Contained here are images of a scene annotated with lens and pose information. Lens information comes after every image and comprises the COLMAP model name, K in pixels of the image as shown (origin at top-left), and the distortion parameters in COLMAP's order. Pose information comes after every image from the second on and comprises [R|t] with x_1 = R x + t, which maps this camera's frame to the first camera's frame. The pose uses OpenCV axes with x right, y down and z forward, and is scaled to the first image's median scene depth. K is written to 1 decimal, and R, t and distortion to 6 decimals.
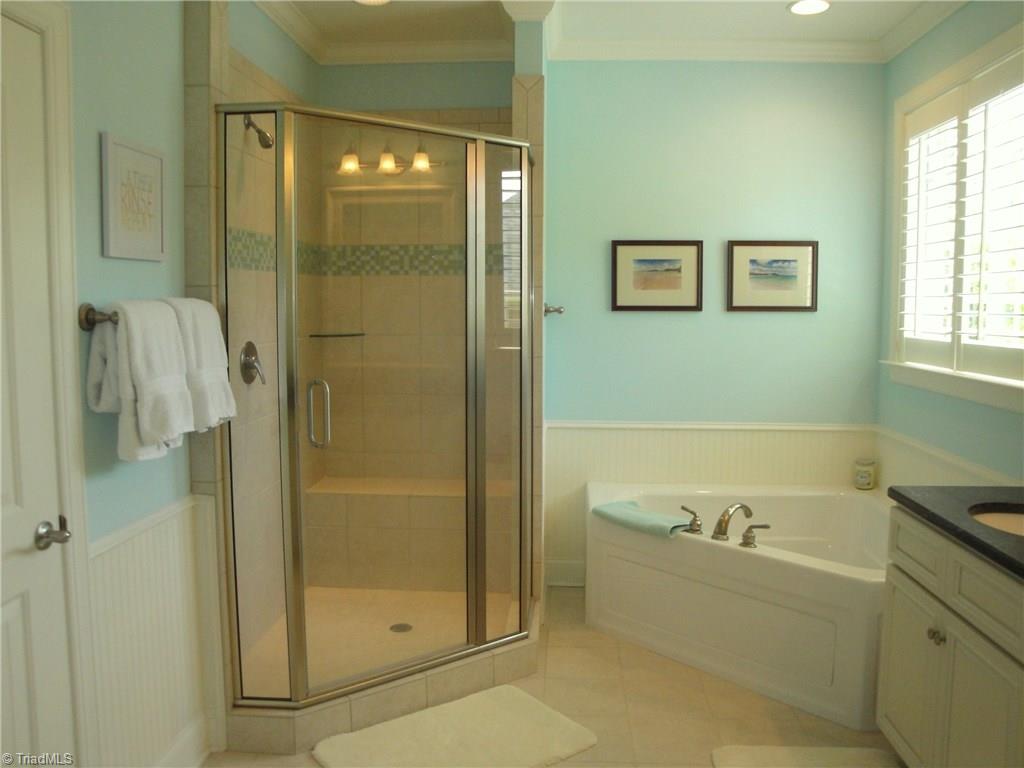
lens RADIAL K [[845.2, 0, 512.0], [0, 845.2, 385.8], [0, 0, 1]] dist [-0.150904, 0.098924]
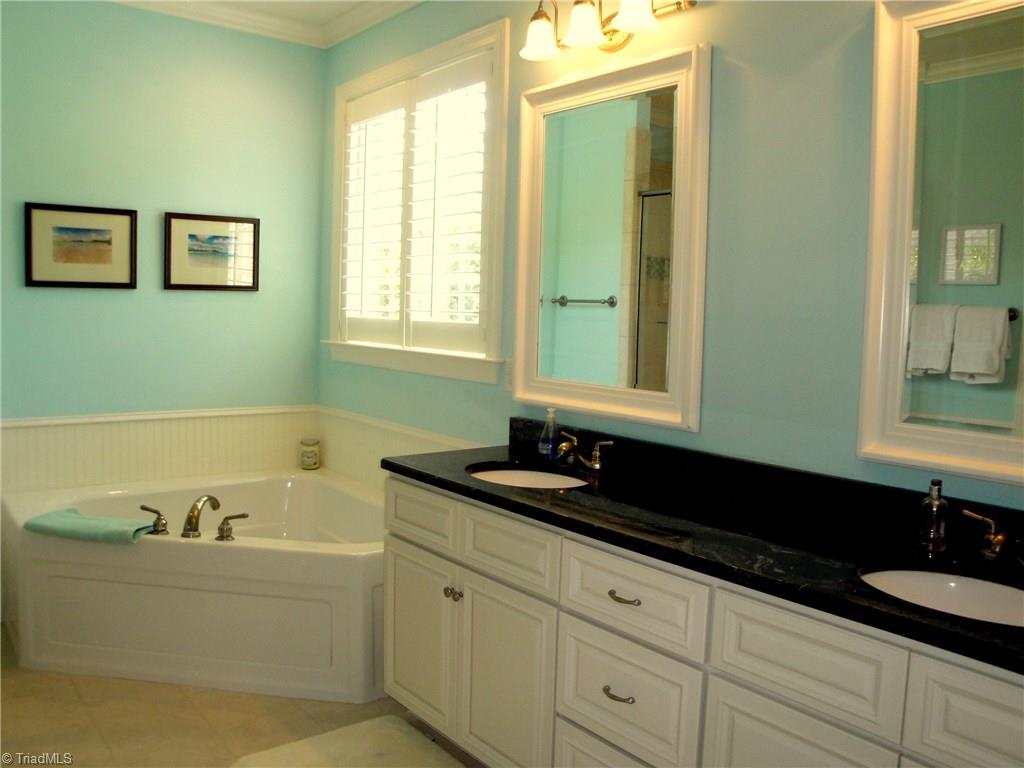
lens RADIAL K [[845.2, 0, 513.6], [0, 845.2, 380.5], [0, 0, 1]] dist [-0.150904, 0.098924]
pose [[0.731421, -0.039514, 0.680780, -0.093310], [0.038817, 0.999114, 0.016286, 0.012139], [-0.680821, 0.014514, 0.732306, 0.094476]]
